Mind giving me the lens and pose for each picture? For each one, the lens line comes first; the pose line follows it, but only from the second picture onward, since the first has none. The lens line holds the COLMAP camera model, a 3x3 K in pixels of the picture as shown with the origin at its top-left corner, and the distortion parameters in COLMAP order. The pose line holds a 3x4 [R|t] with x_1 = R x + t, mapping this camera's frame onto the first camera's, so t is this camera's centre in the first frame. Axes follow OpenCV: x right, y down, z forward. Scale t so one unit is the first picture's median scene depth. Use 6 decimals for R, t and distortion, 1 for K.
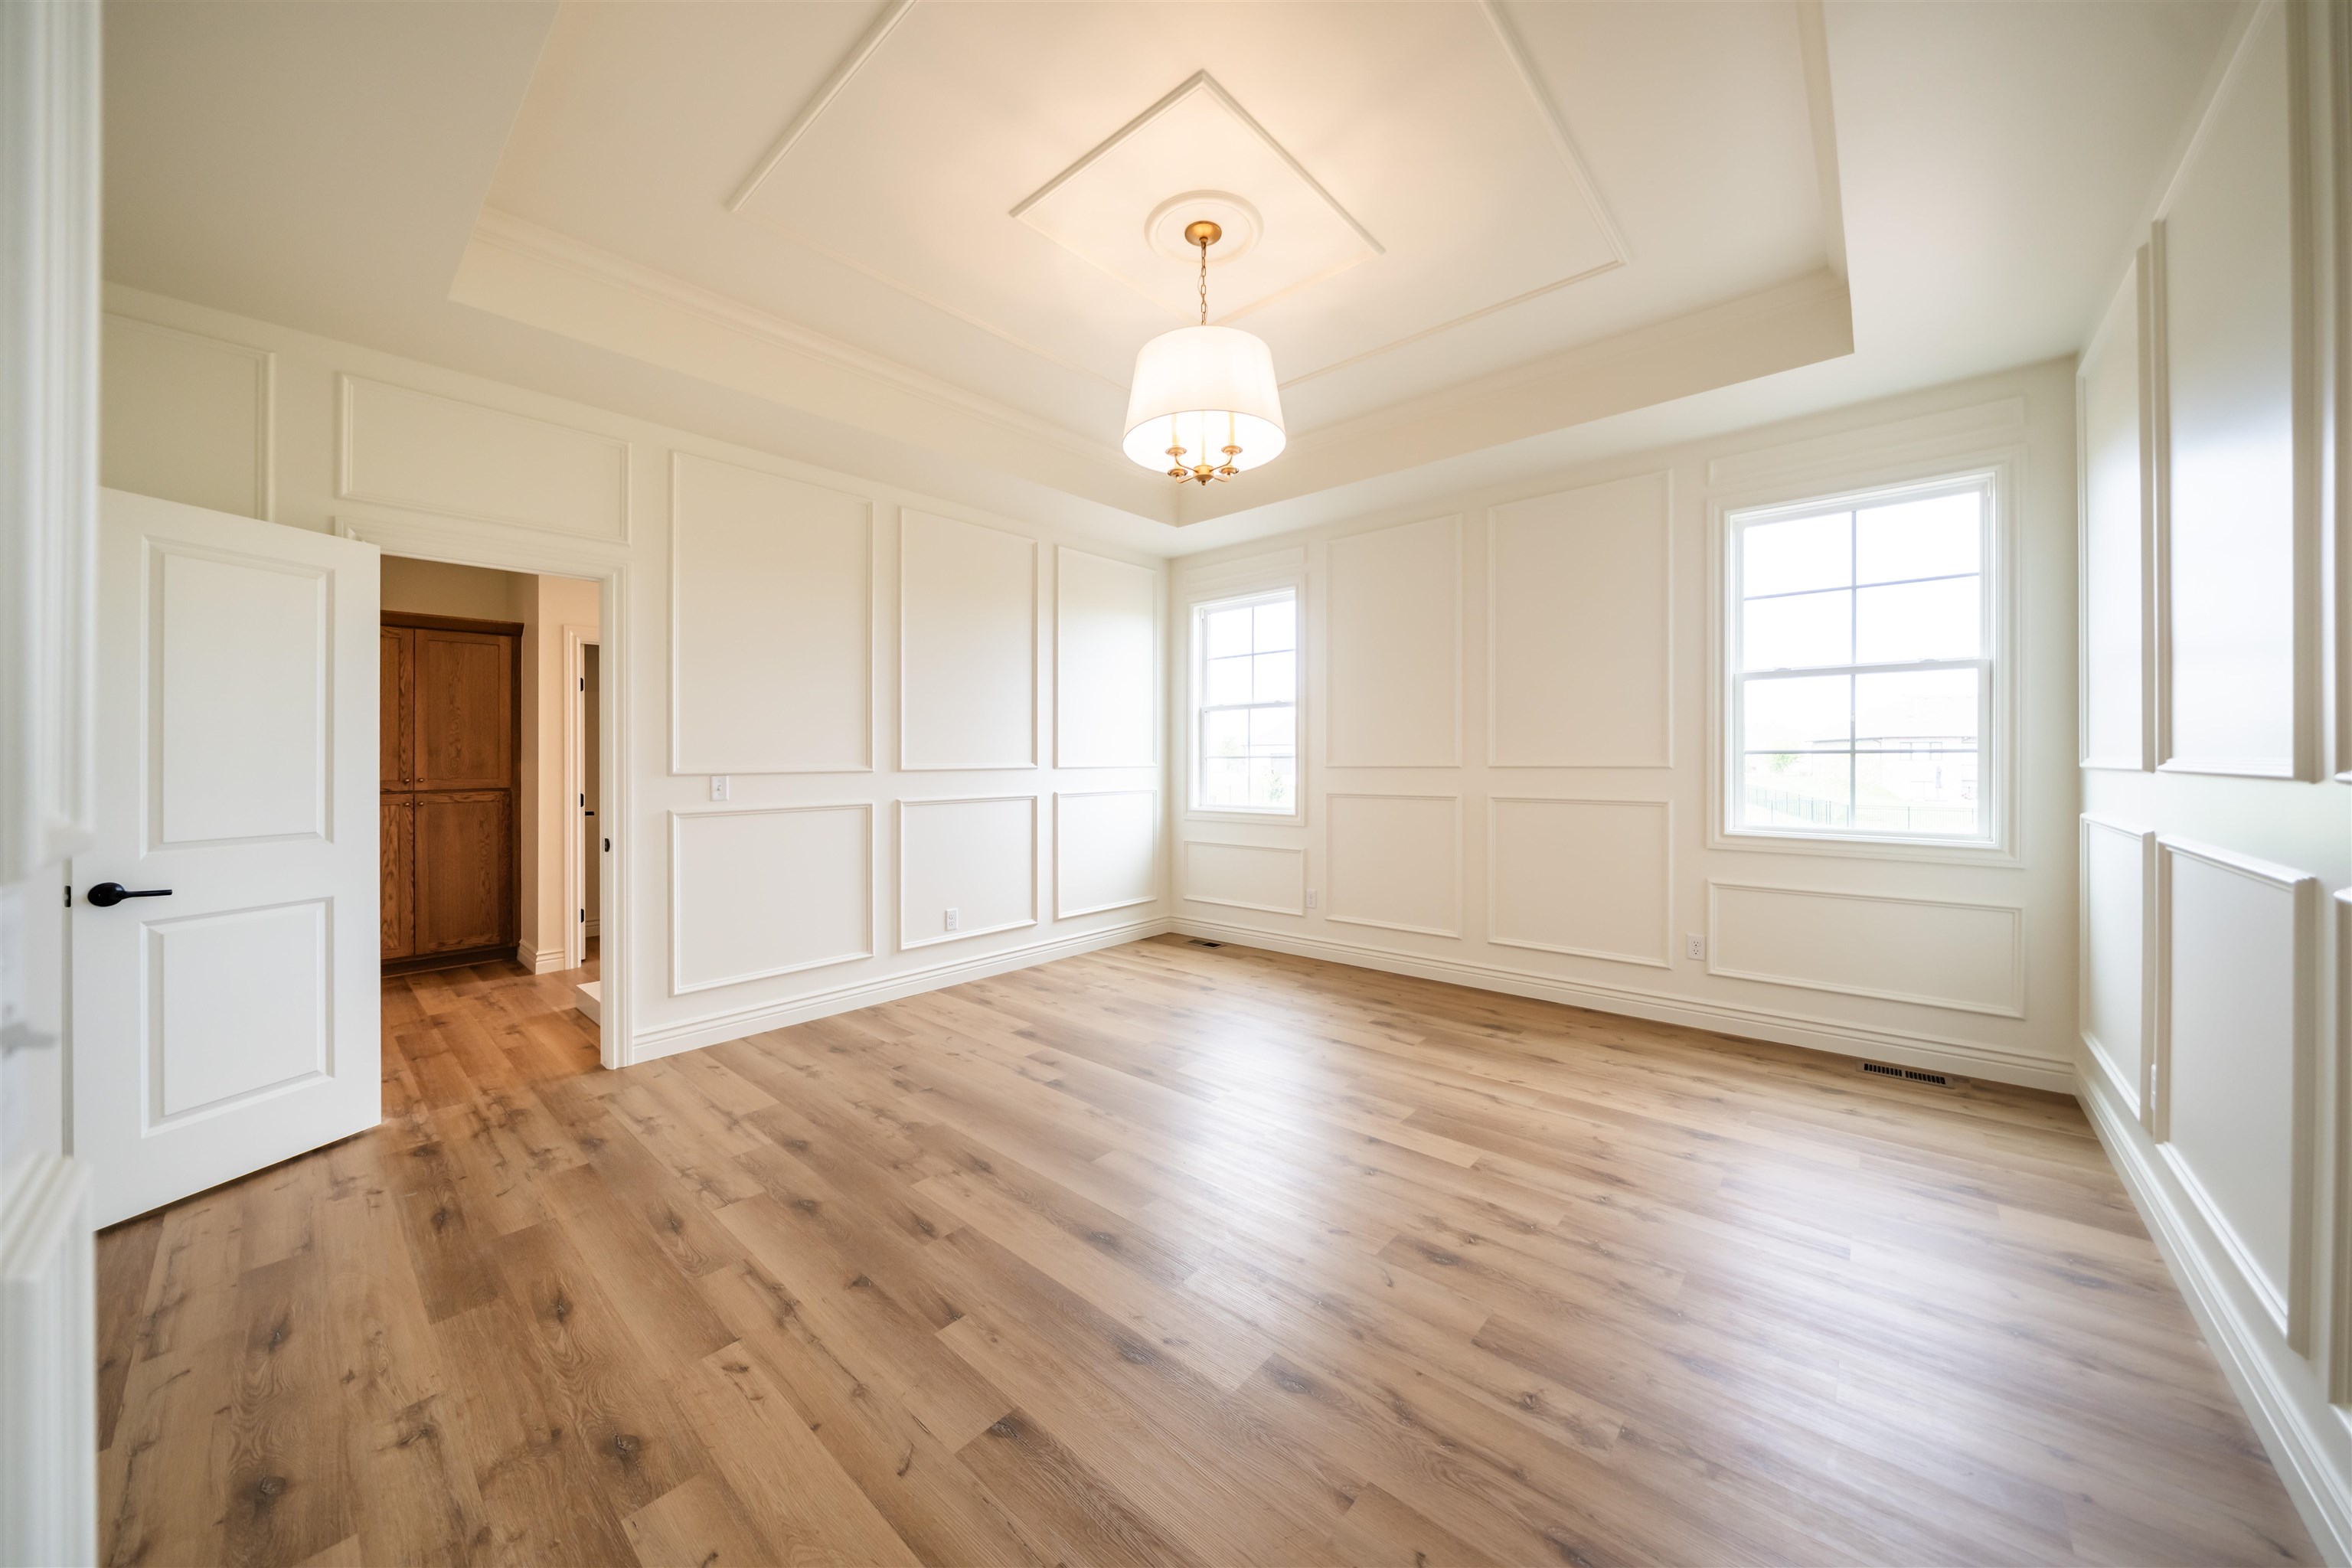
lens RADIAL K [[812.3, 0, 1178.8], [0, 812.3, 765.0], [0, 0, 1]] dist [-0.005524, -0.000147]
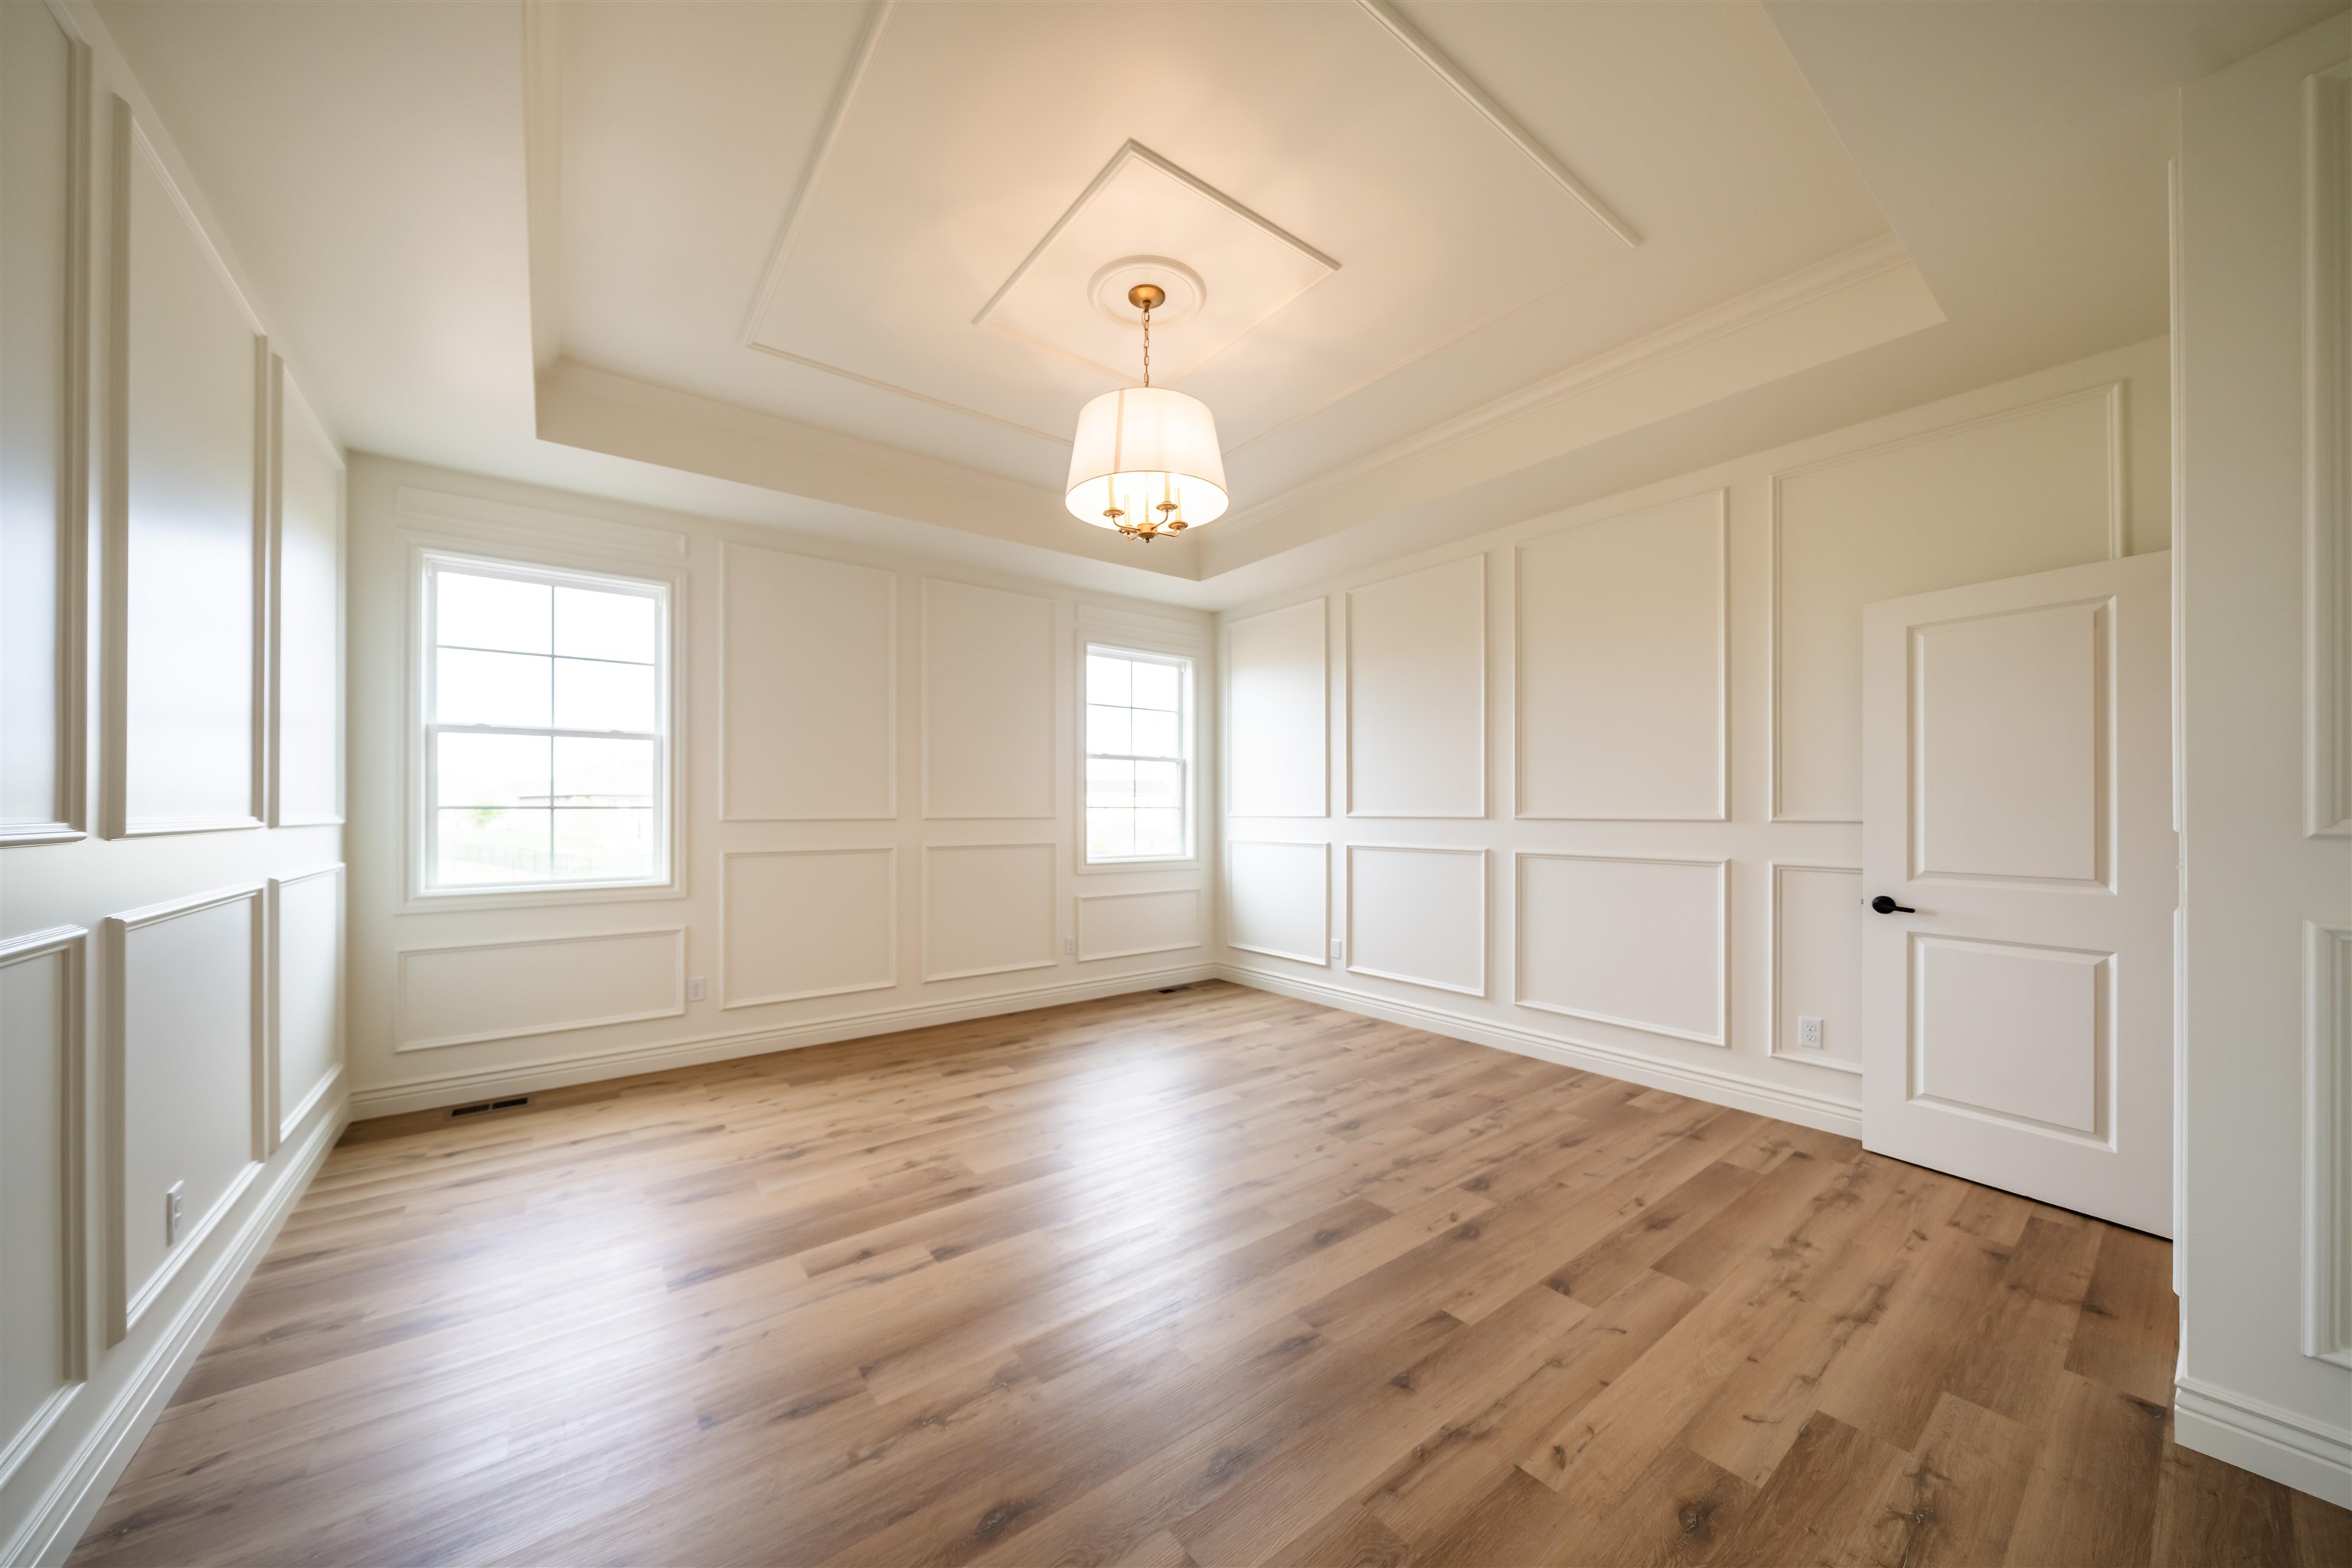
lens RADIAL K [[812.3, 0, 1136.9], [0, 812.3, 817.2], [0, 0, 1]] dist [-0.005524, -0.000147]
pose [[0.214970, -0.002858, 0.976616, -0.821262], [0.007272, 0.999973, 0.001326, 0.001094], [-0.976593, 0.006817, 0.214985, 0.667849]]
